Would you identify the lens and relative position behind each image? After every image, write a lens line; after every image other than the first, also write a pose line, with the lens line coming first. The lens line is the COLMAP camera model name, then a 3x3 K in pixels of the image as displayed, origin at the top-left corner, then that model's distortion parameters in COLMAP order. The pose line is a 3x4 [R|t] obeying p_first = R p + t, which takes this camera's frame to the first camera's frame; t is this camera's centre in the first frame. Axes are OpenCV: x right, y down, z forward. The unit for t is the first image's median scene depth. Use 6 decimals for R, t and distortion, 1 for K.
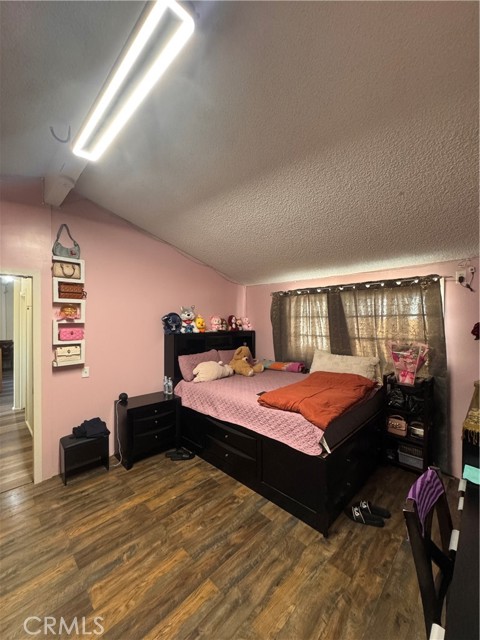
lens RADIAL K [[255.5, 0, 240.8], [0, 255.5, 318.7], [0, 0, 1]] dist [-0.004315, 0.000468]
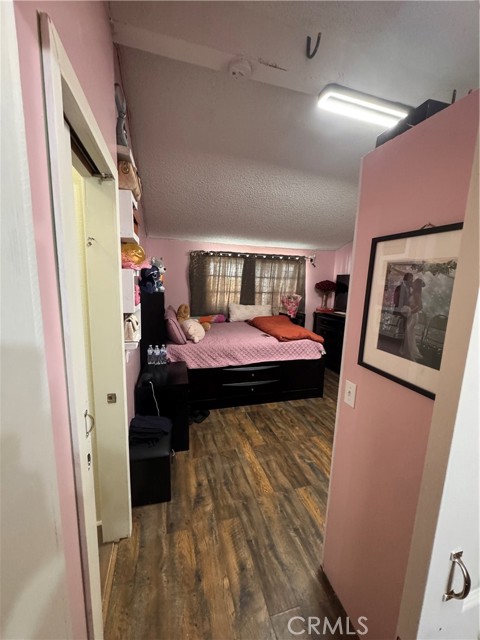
lens RADIAL K [[255.5, 0, 240.6], [0, 255.5, 320.4], [0, 0, 1]] dist [-0.004315, 0.000468]
pose [[0.483065, -0.113617, 0.868182, -1.151367], [-0.034509, 0.988304, 0.148539, 0.026723], [-0.874904, -0.101714, 0.473494, 0.520318]]
